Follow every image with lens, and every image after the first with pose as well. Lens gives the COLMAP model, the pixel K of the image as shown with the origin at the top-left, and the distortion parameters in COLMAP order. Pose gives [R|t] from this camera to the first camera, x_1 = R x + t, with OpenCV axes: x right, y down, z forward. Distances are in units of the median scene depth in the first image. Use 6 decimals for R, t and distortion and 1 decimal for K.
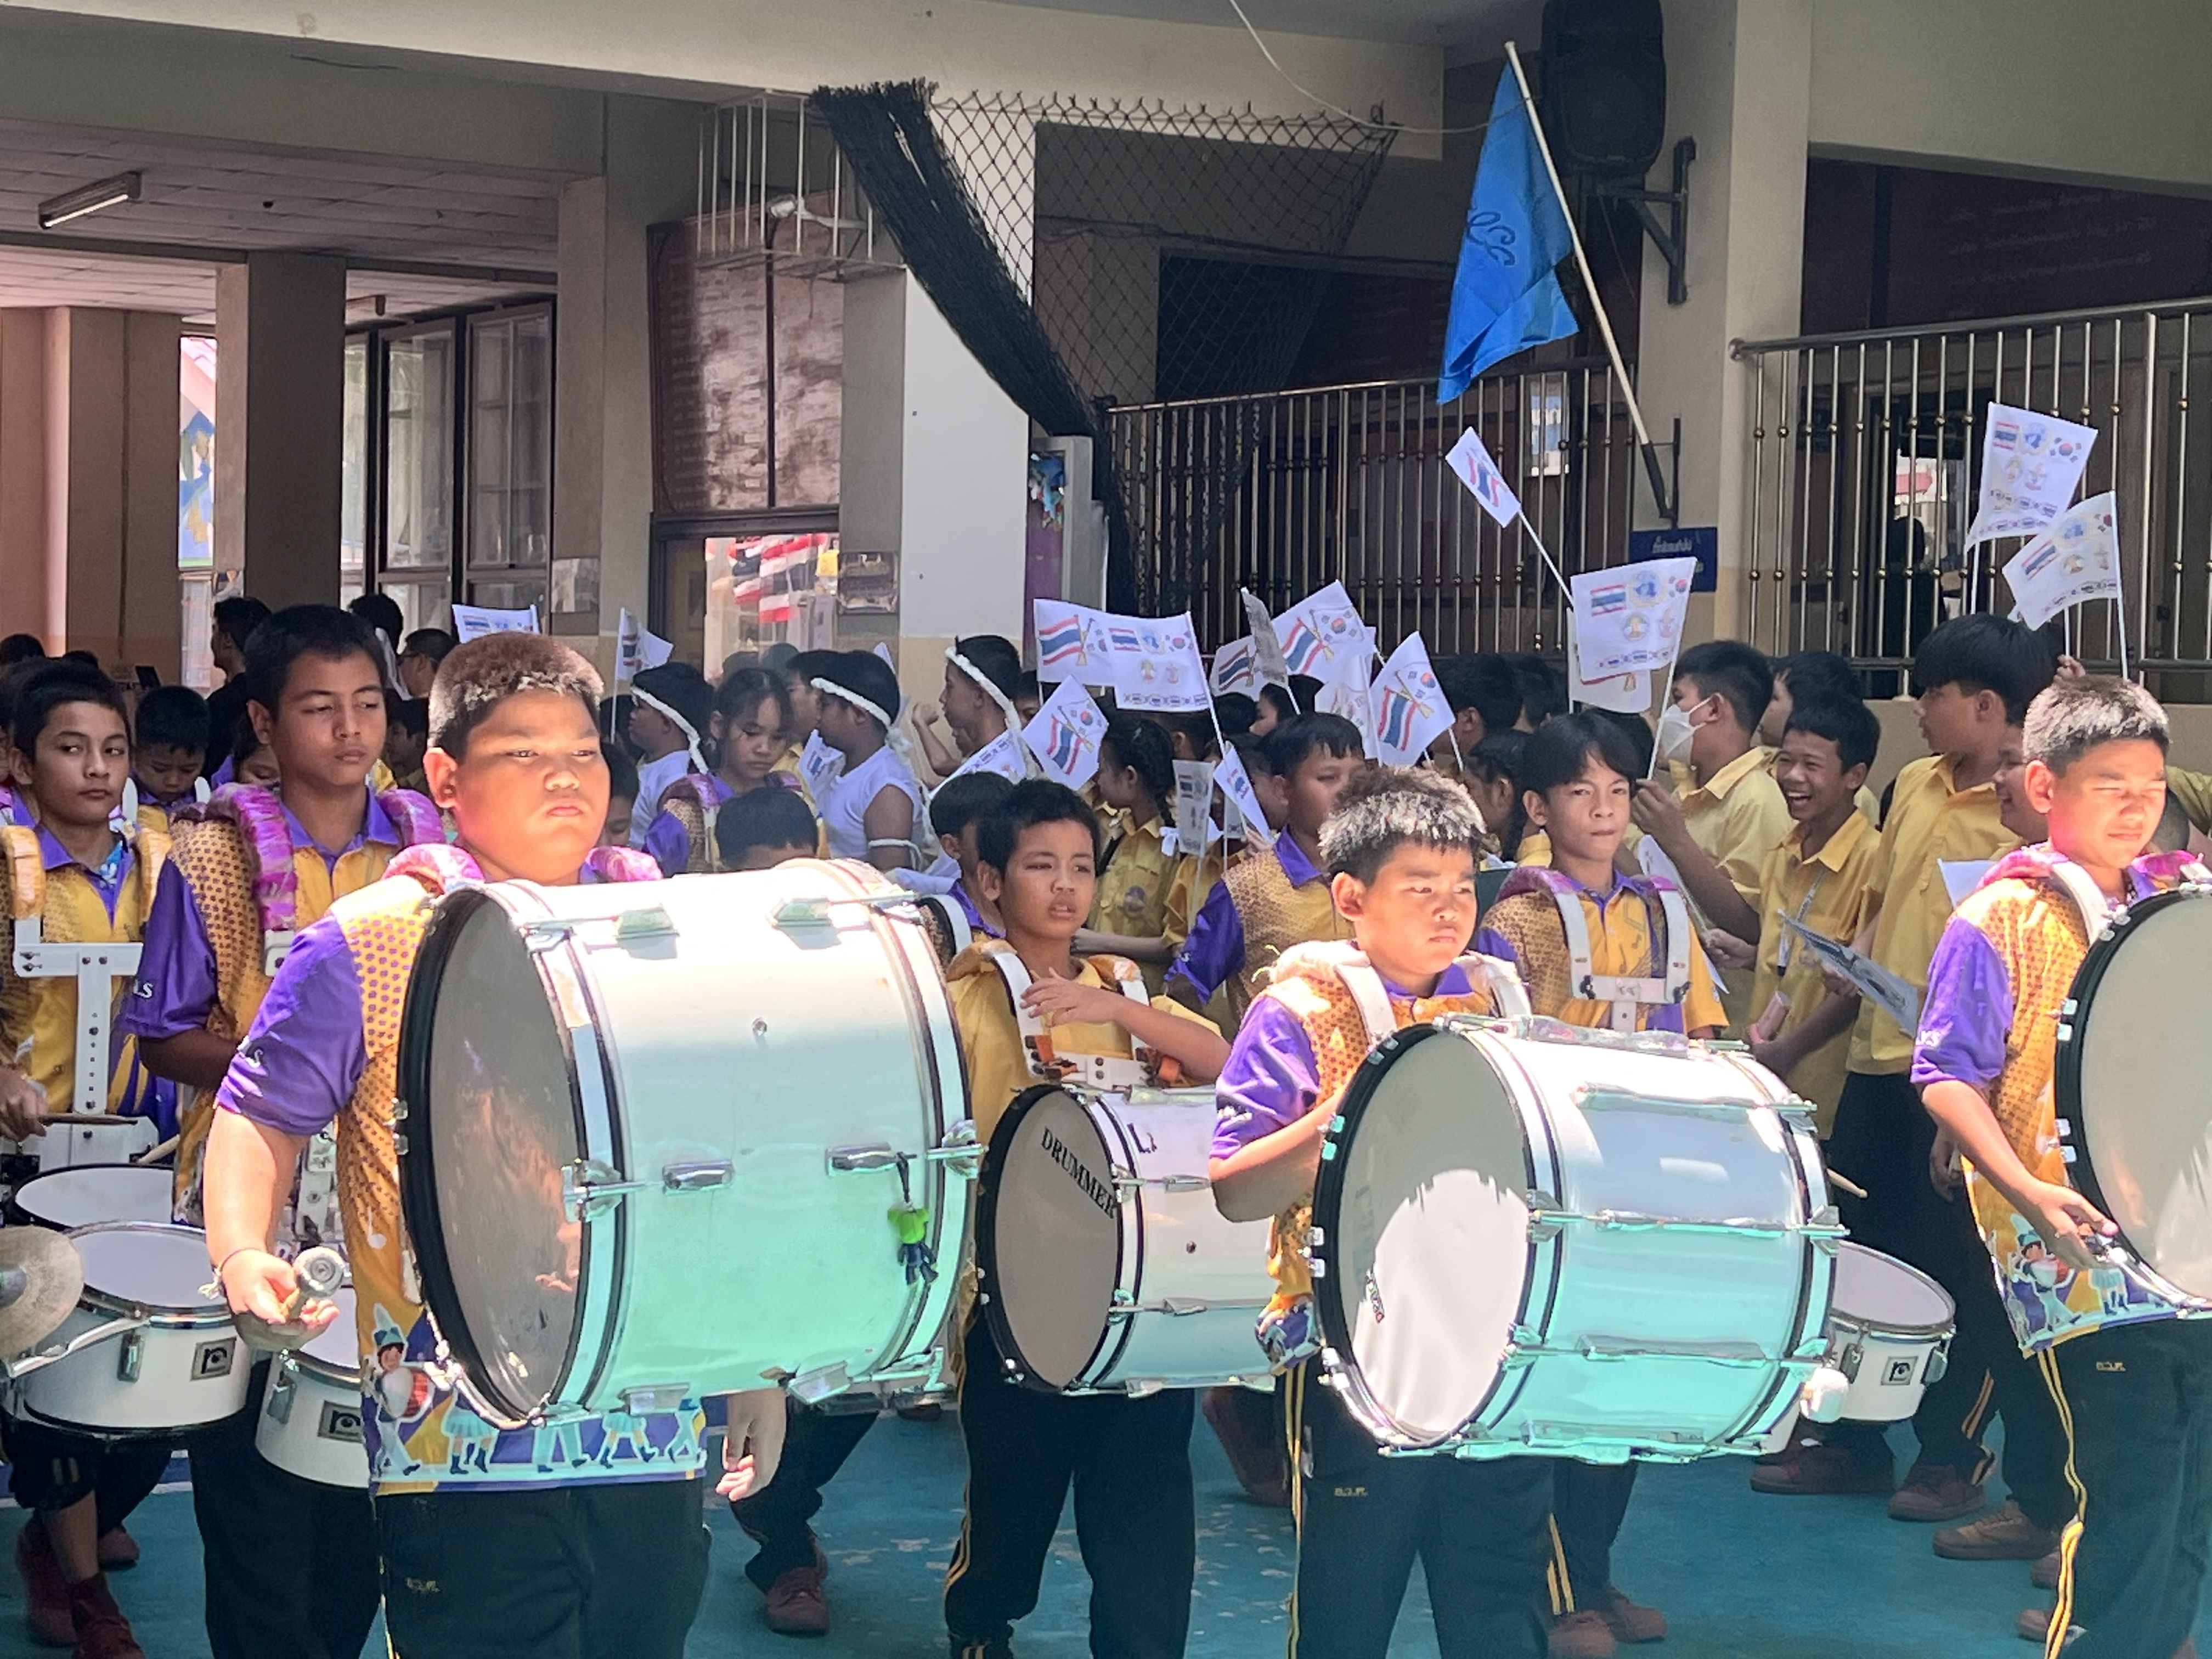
lens RADIAL K [[4281.3, 0, 1112.8], [0, 4281.3, 824.4], [0, 0, 1]] dist [0.085466, 0.000000]
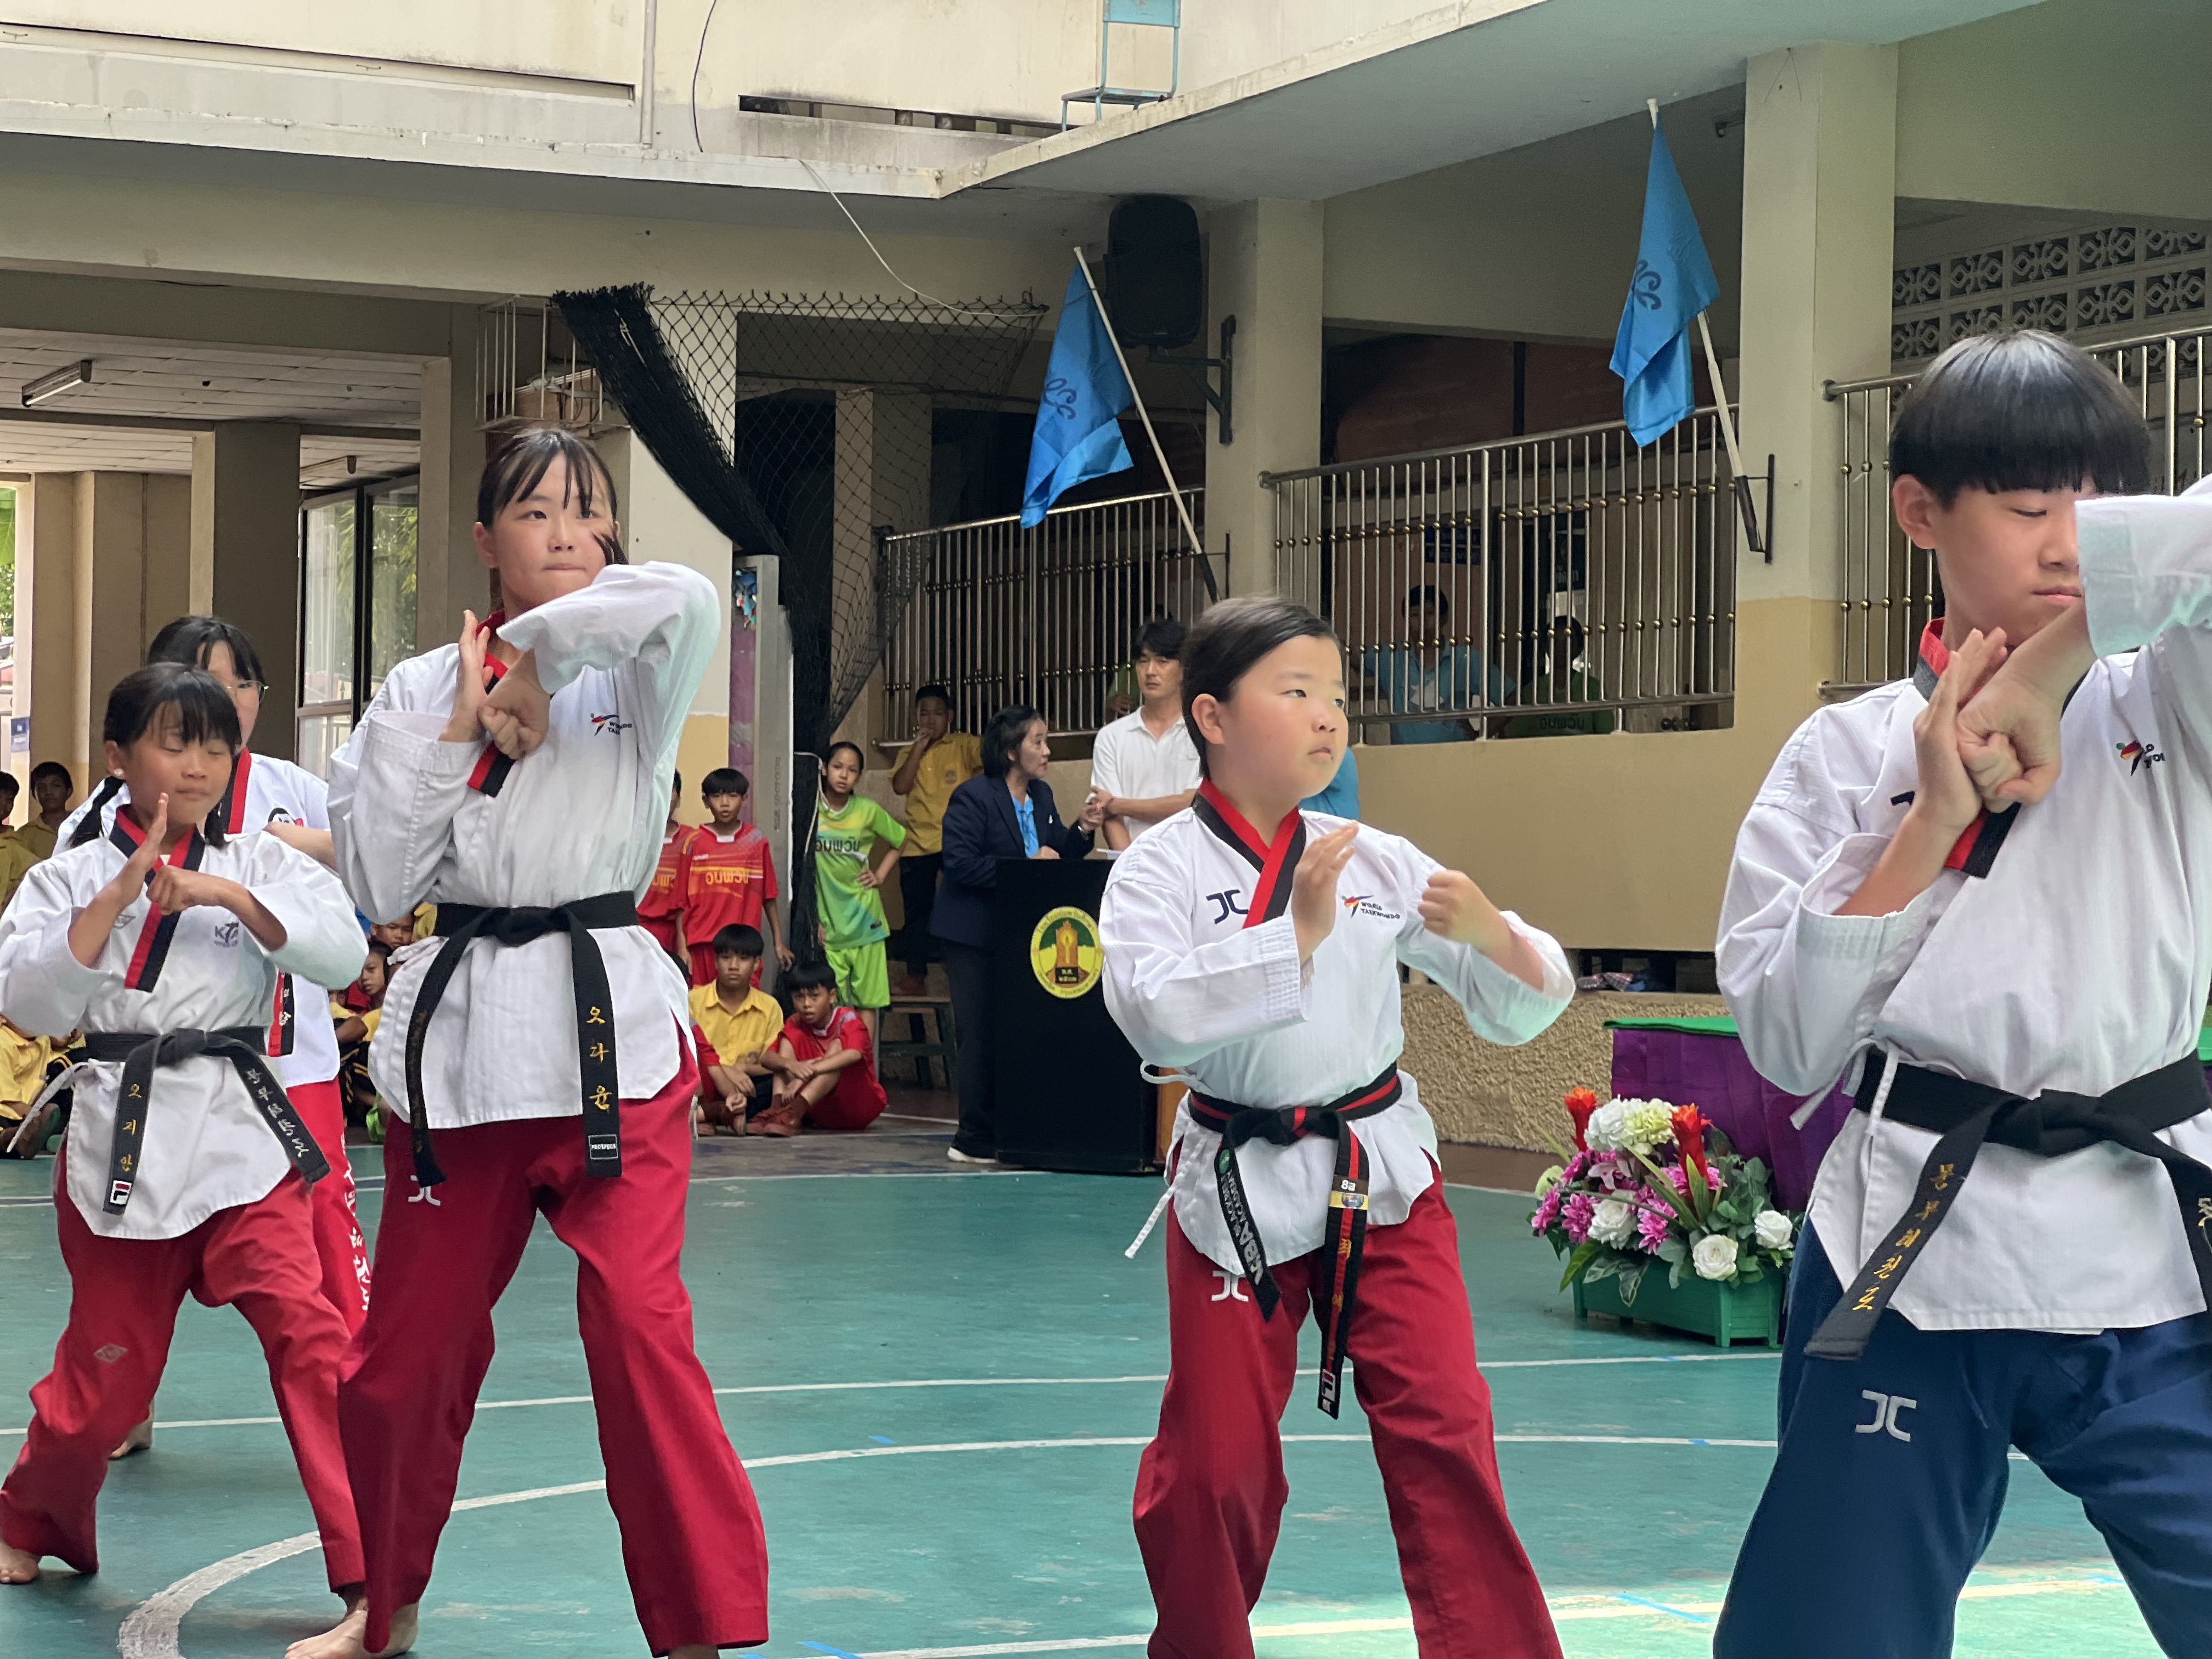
lens RADIAL K [[5212.3, 0, 1084.4], [0, 5212.3, 746.4], [0, 0, 1]] dist [0.166262, 0.000000]
pose [[0.995312, -0.014569, -0.095614, 0.232546], [0.008455, 0.997911, -0.064040, 0.066329], [0.096347, 0.062932, 0.993356, -0.530656]]
